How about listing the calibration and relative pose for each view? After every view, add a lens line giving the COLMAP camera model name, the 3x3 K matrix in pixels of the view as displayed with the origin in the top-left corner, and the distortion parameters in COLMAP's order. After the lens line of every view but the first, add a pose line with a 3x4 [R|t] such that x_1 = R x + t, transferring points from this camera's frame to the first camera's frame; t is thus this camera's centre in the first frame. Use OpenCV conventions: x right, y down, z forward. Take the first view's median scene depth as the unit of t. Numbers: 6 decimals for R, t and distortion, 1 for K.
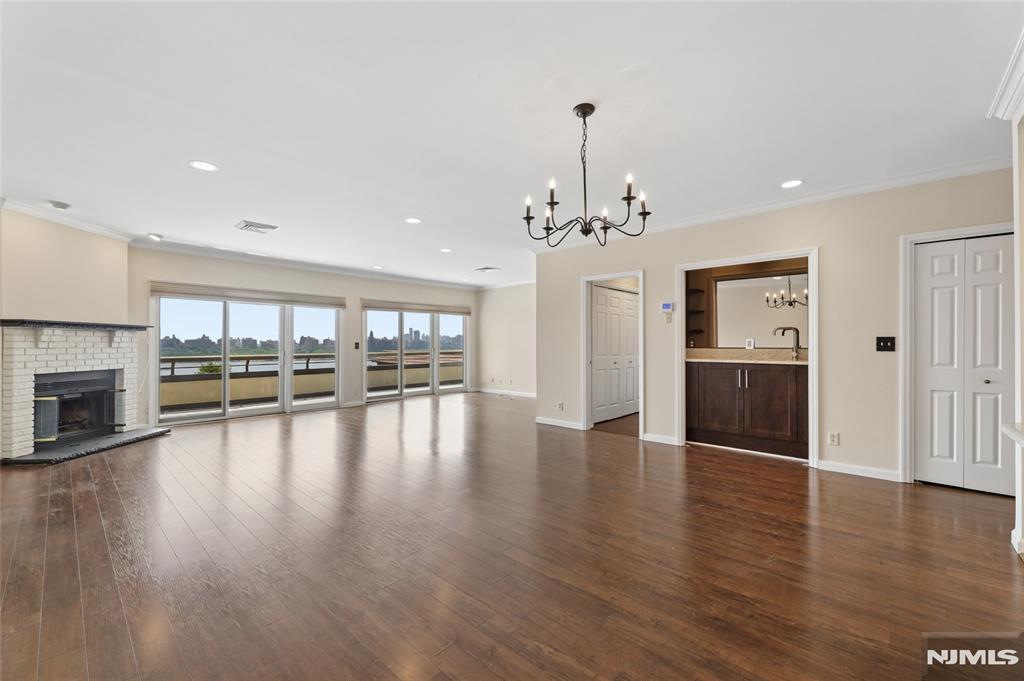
lens RADIAL K [[416.8, 0, 510.5], [0, 416.8, 341.1], [0, 0, 1]] dist [0.001896, -0.000162]
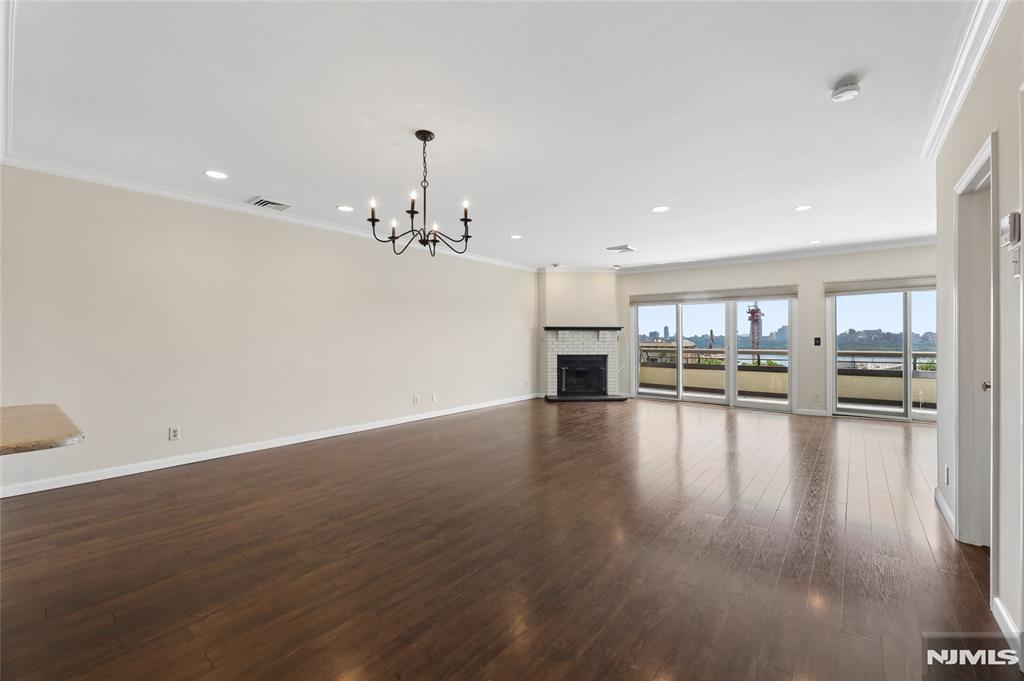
lens RADIAL K [[416.8, 0, 510.5], [0, 416.8, 341.1], [0, 0, 1]] dist [0.001896, -0.000162]
pose [[0.056407, 0.007179, -0.998382, 0.567822], [0.006206, 0.999952, 0.007541, 0.000446], [0.998389, -0.006621, 0.056360, 0.499310]]
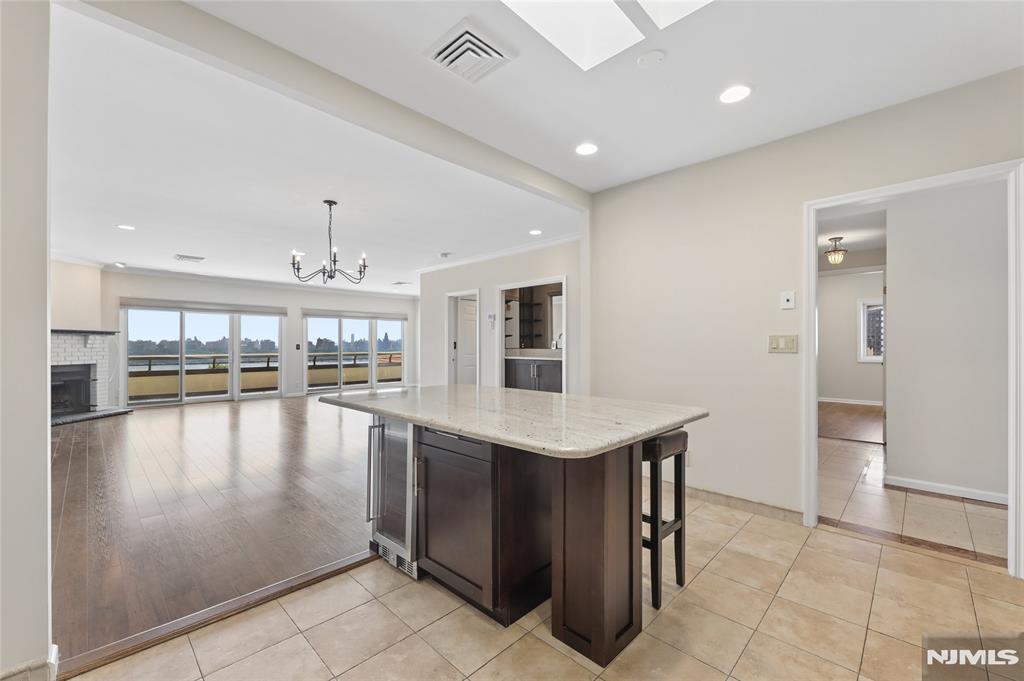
lens RADIAL K [[415.3, 0, 512.4], [0, 415.3, 344.8], [0, 0, 1]] dist [0.000138, 0.000100]
pose [[0.999614, 0.000629, -0.027764, 0.403146], [-0.000522, 0.999992, 0.003862, 0.000014], [0.027766, -0.003846, 0.999607, -0.266875]]
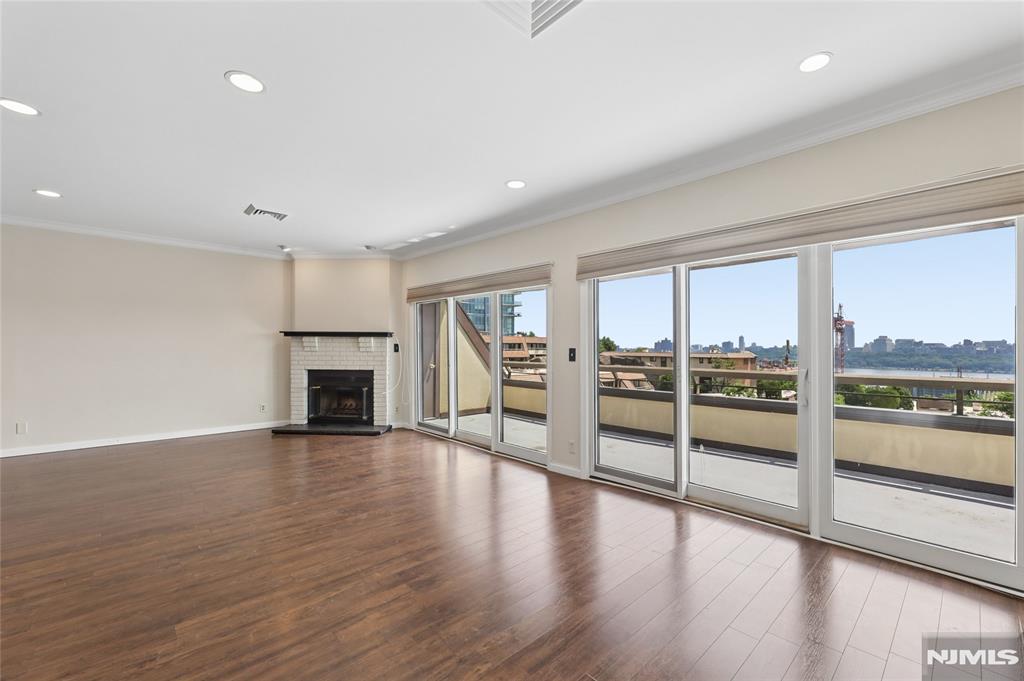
lens RADIAL K [[425.5, 0, 512.8], [0, 425.5, 347.8], [0, 0, 1]] dist [-0.001113, -0.000222]
pose [[-0.078221, 0.000087, -0.996936, 0.193455], [0.000272, 1.000000, 0.000066, 0.004222], [0.996936, -0.000266, -0.078221, 1.349340]]
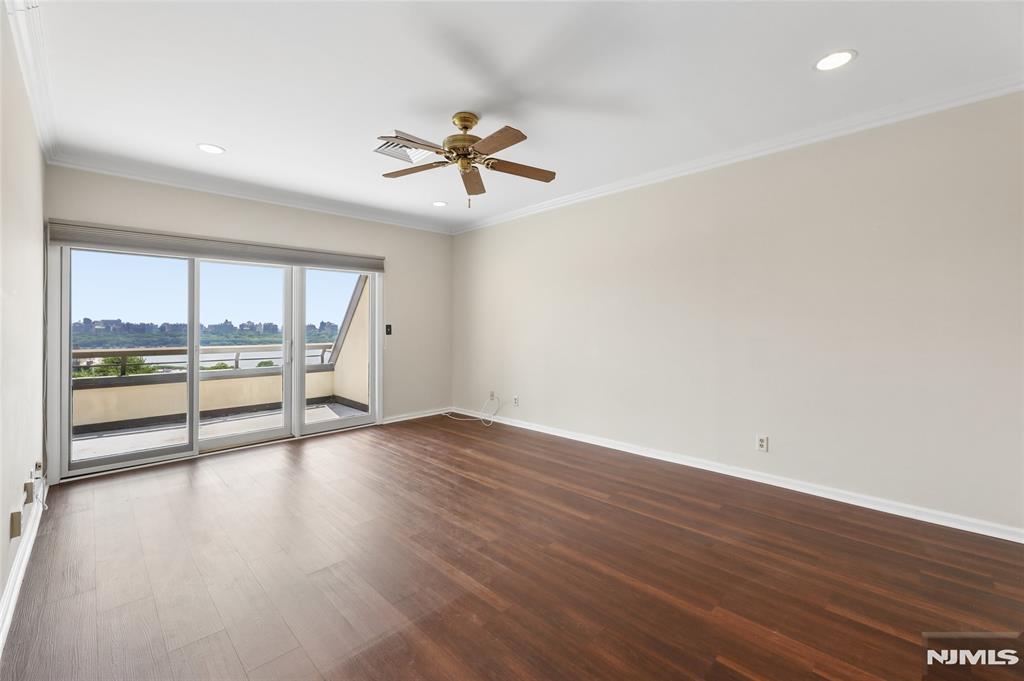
lens RADIAL K [[425.6, 0, 512.0], [0, 425.6, 340.5], [0, 0, 1]] dist [0.000067, -0.000057]
pose [[0.999064, 0.003659, -0.043091, -0.217088], [-0.002282, 0.999487, 0.031958, 0.001245], [0.043186, -0.031829, 0.998560, 0.450499]]
